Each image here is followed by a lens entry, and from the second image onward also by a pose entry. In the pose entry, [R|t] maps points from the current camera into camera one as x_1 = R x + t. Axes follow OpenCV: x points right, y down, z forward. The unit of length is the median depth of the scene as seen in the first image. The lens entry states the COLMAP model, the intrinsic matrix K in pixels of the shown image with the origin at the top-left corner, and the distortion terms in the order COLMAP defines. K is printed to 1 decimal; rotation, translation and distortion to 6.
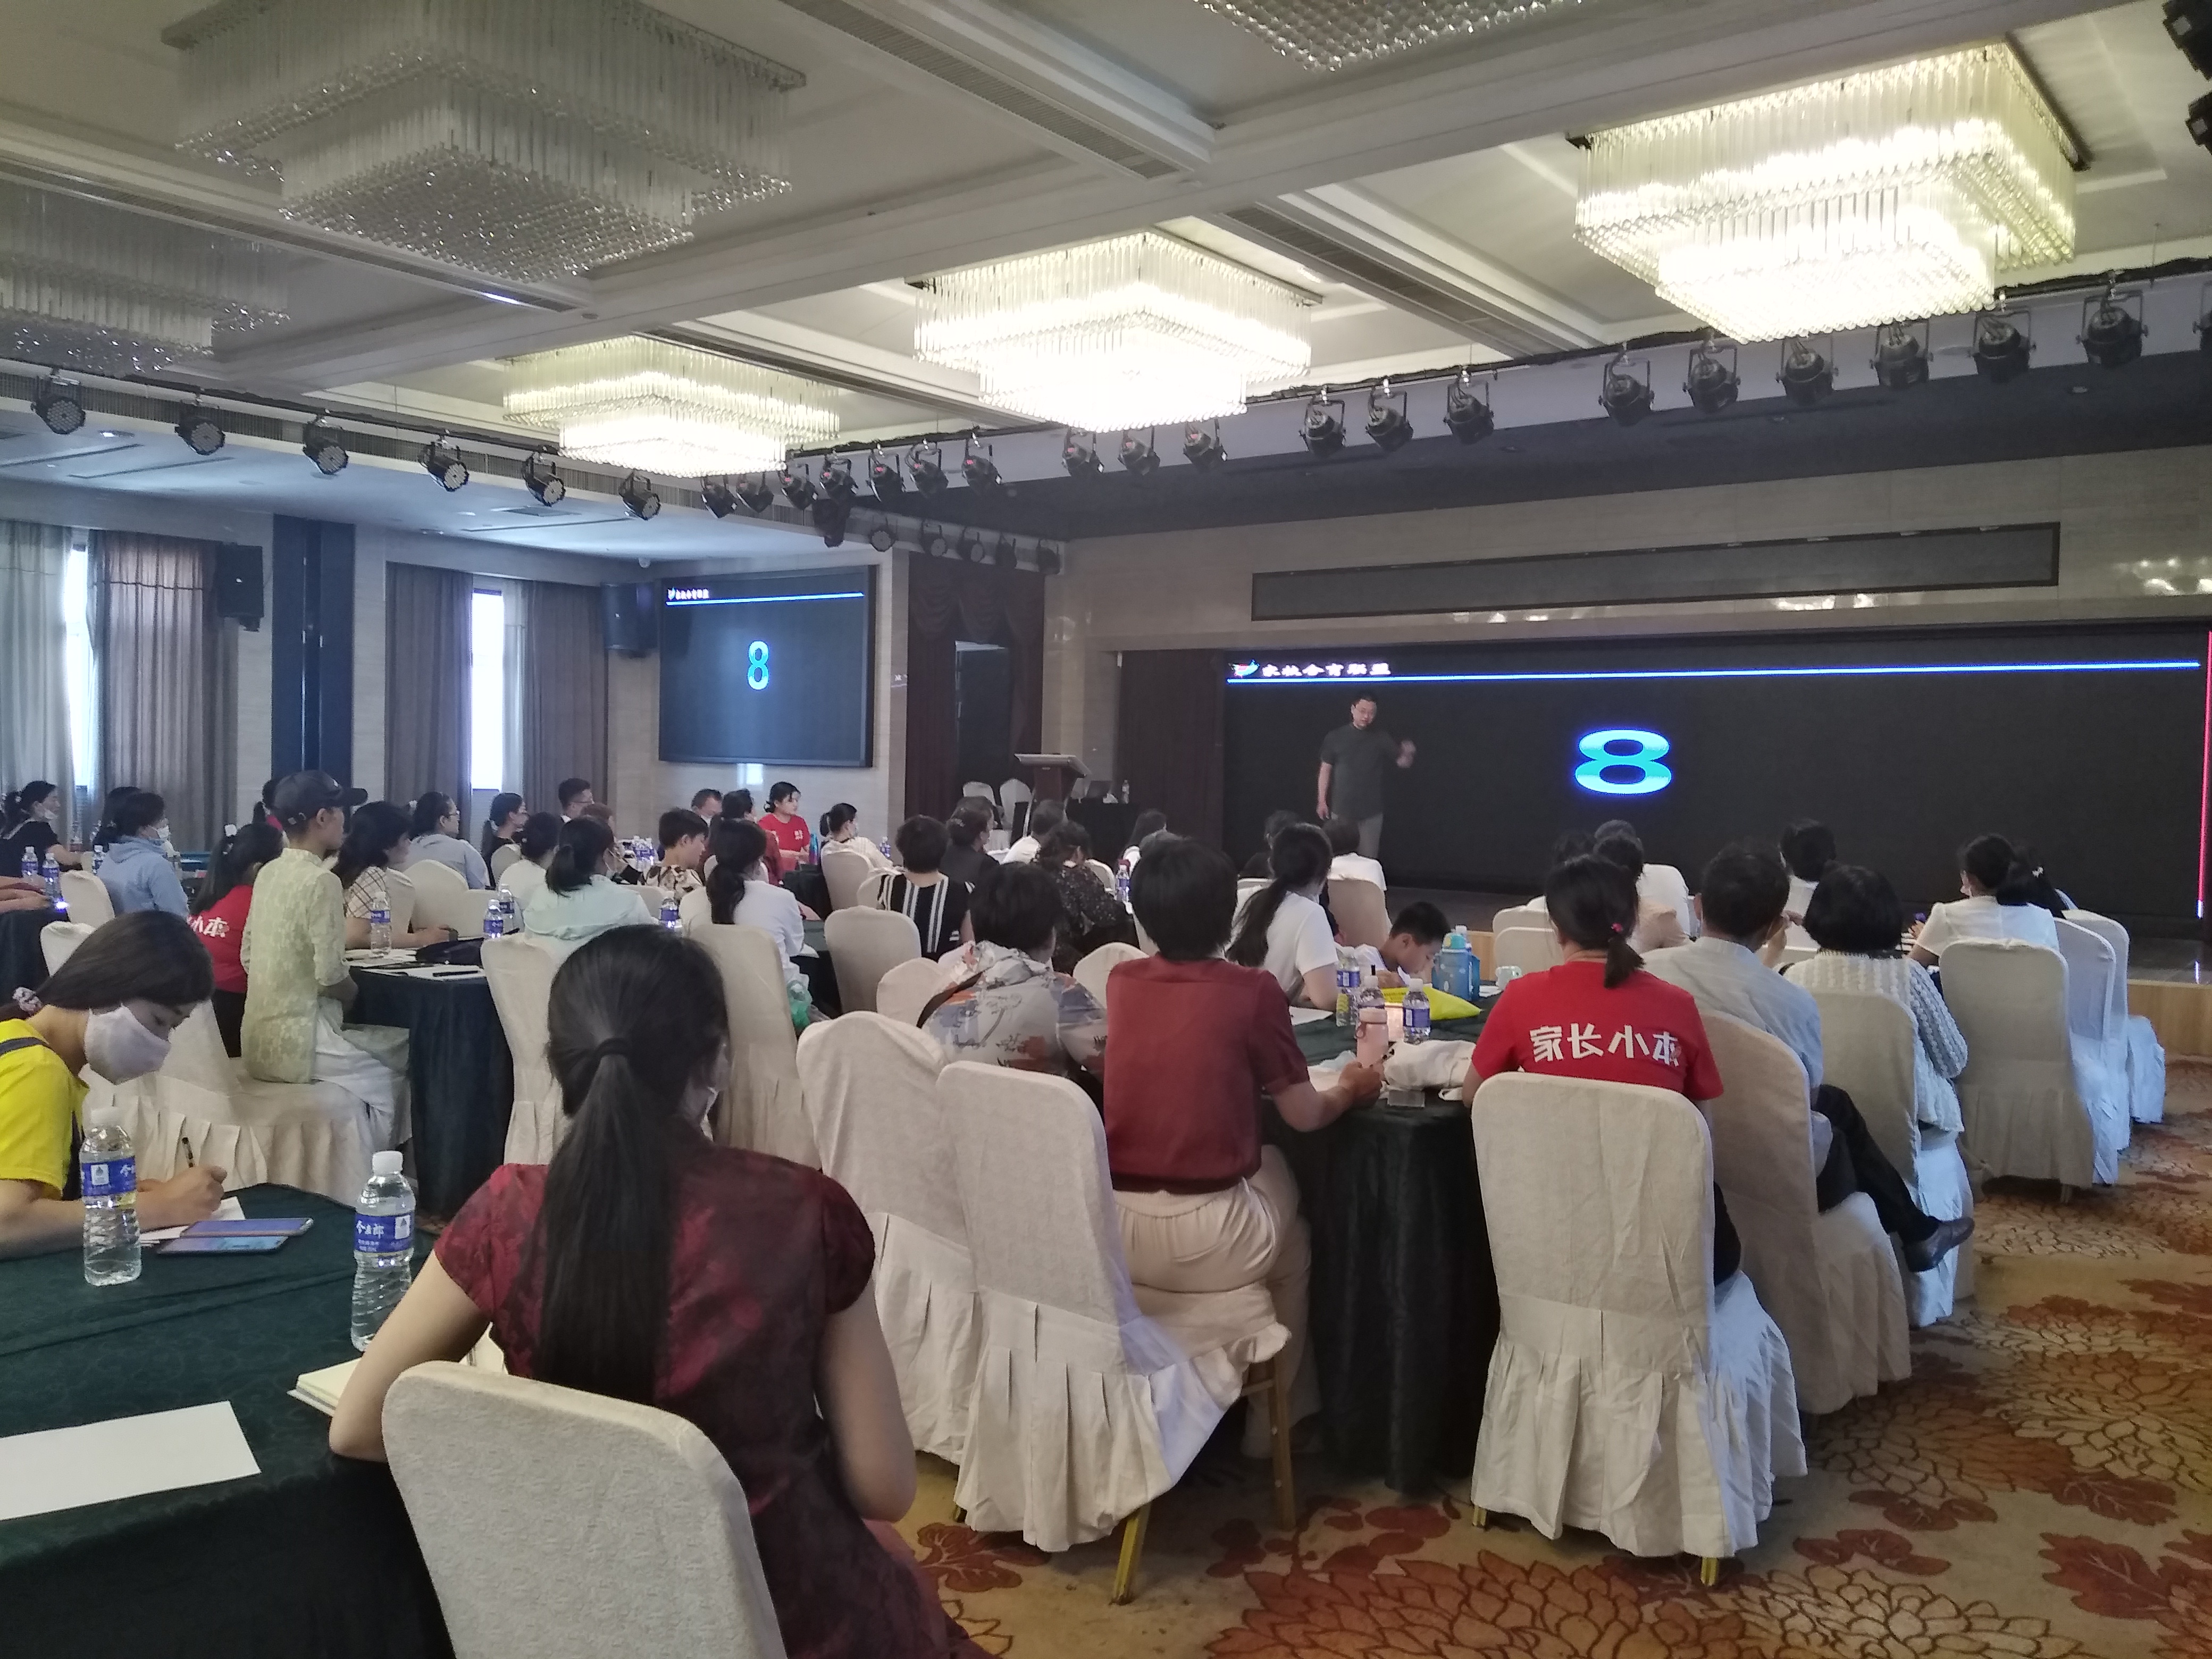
lens RADIAL K [[1763.4, 0, 1106.0], [0, 1763.4, 829.5], [0, 0, 1]] dist [0.116405, -0.217547]
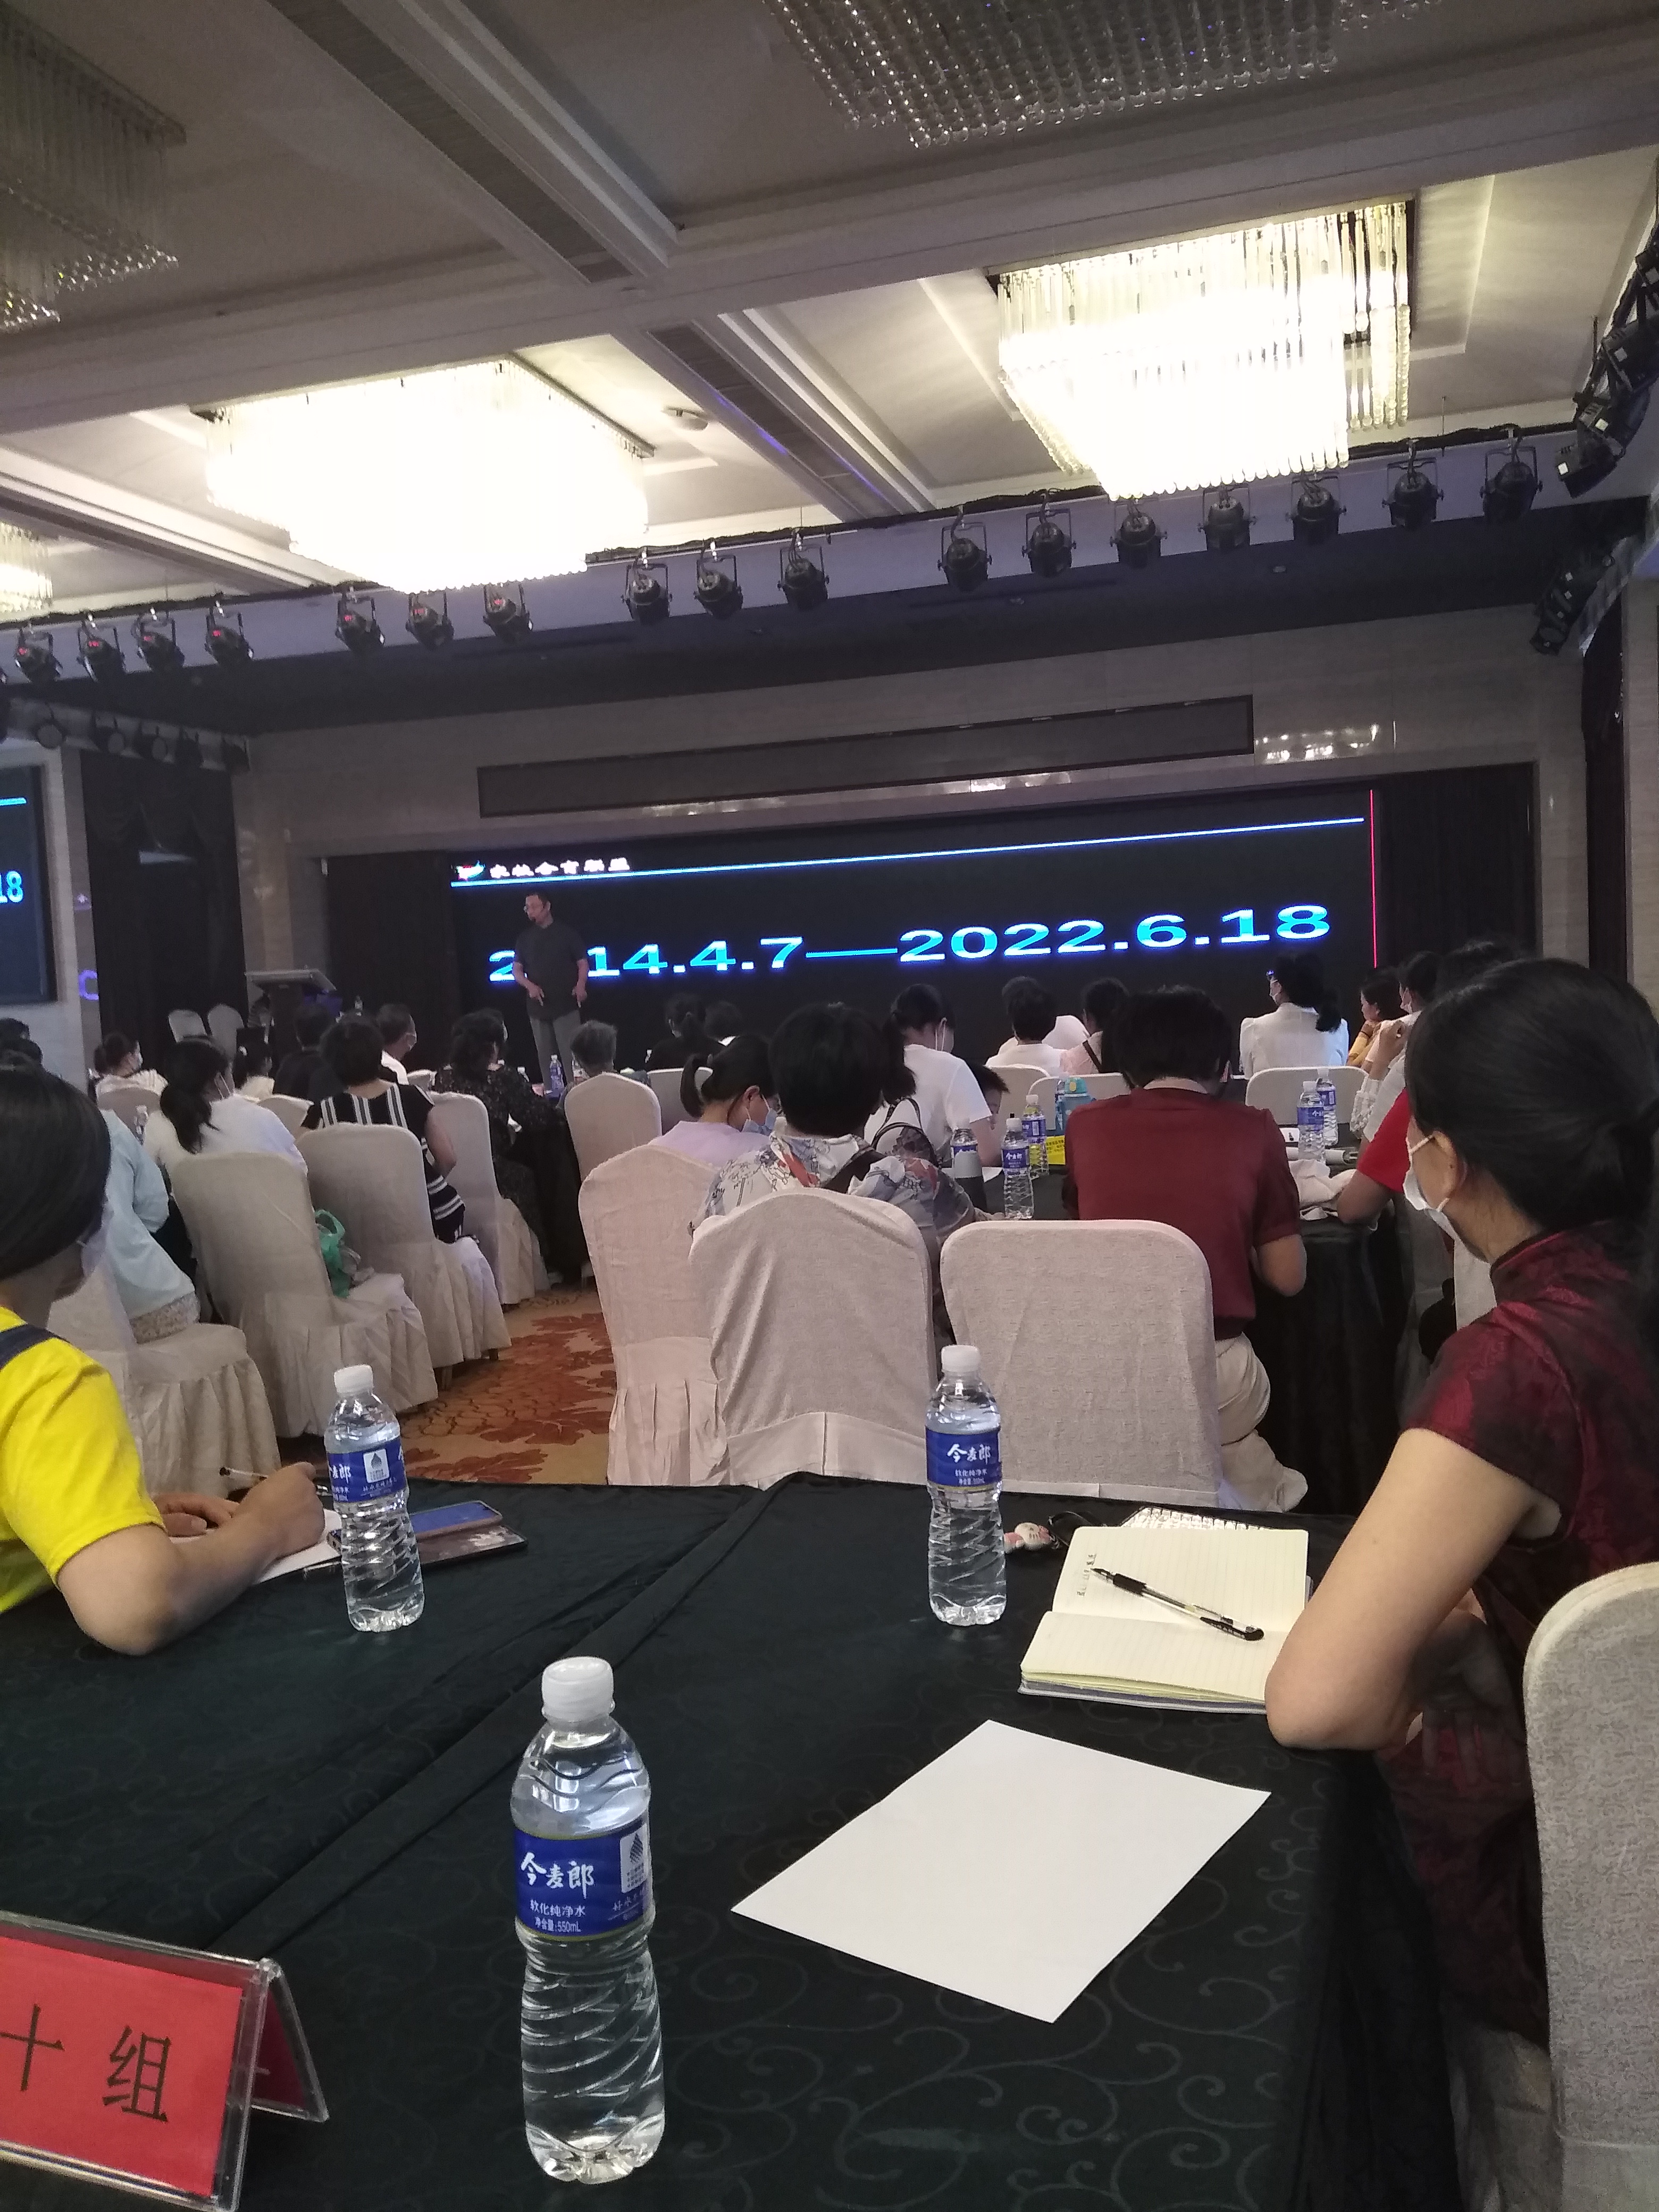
lens RADIAL K [[1763.4, 0, 829.5], [0, 1763.4, 1106.0], [0, 0, 1]] dist [0.116405, -0.217547]
pose [[0.931686, -0.094315, 0.350807, -0.144921], [0.082454, 0.995408, 0.048633, 0.006187], [-0.353783, -0.016385, 0.935184, 0.079893]]
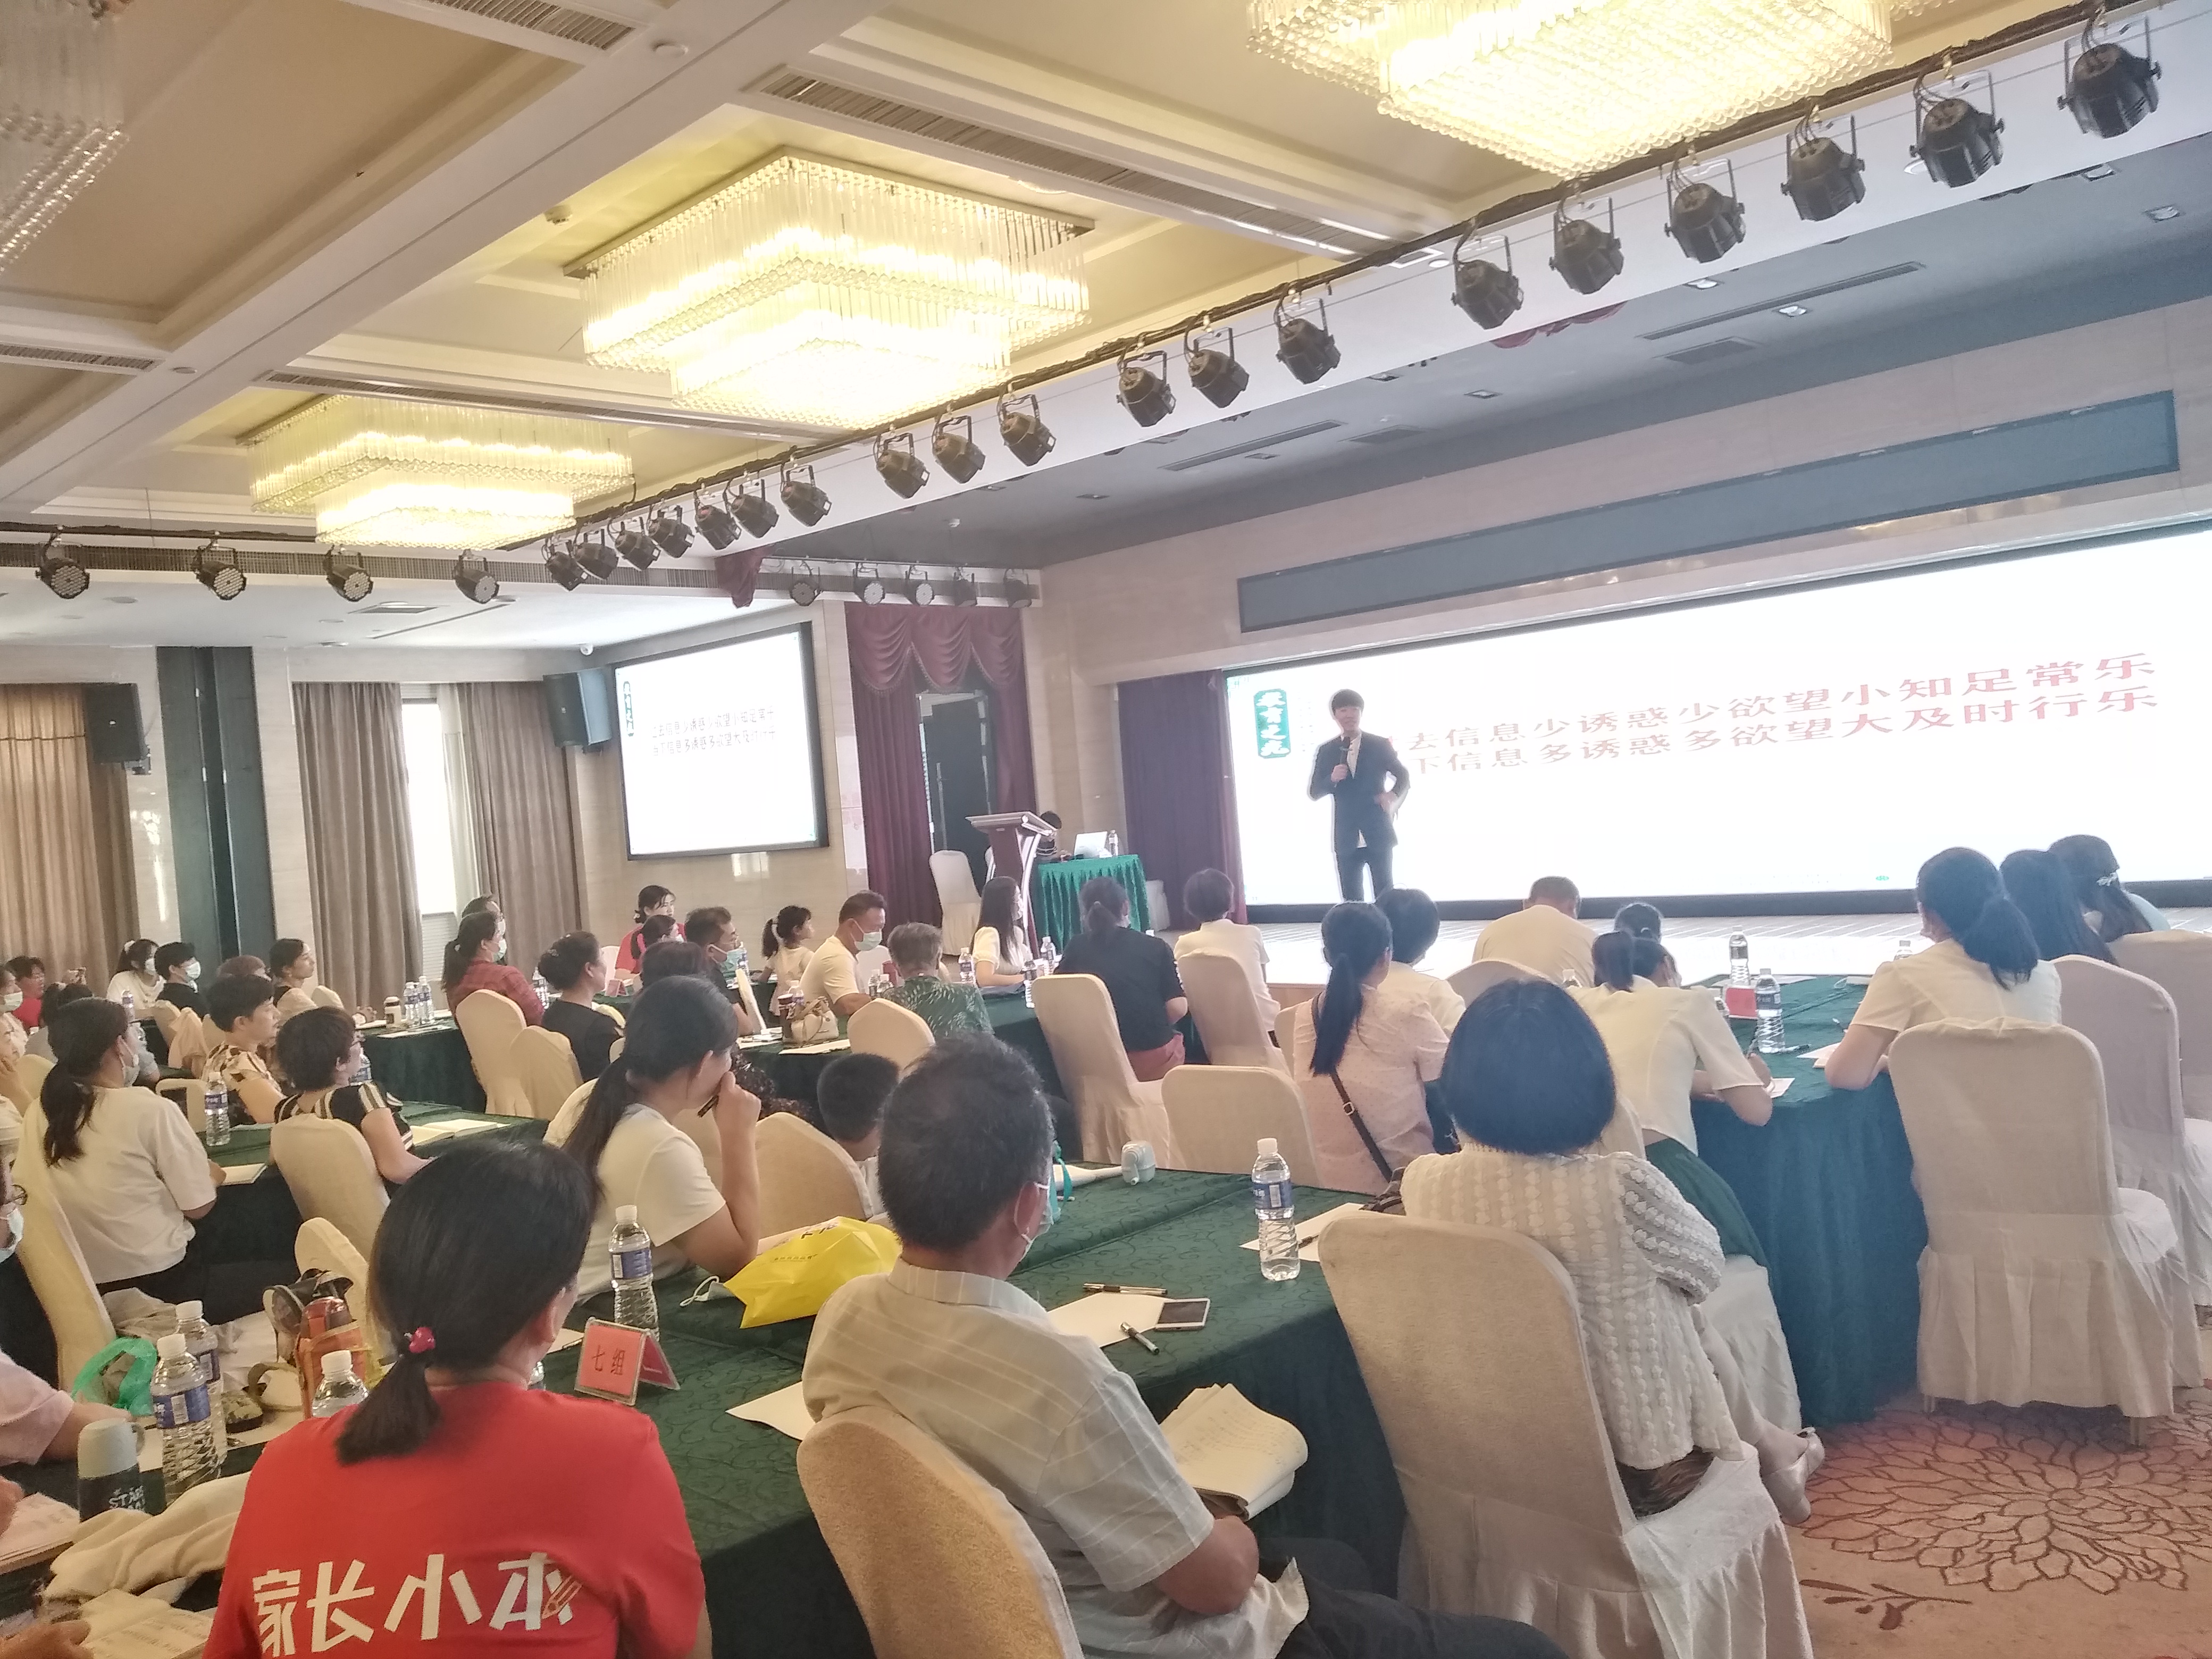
lens RADIAL K [[1763.4, 0, 1106.0], [0, 1763.4, 829.5], [0, 0, 1]] dist [0.116405, -0.217547]
pose [[0.987056, -0.106502, -0.119908, 0.178968], [0.104226, 0.994237, -0.025110, -0.011302], [0.121891, 0.012287, 0.992467, 0.210277]]
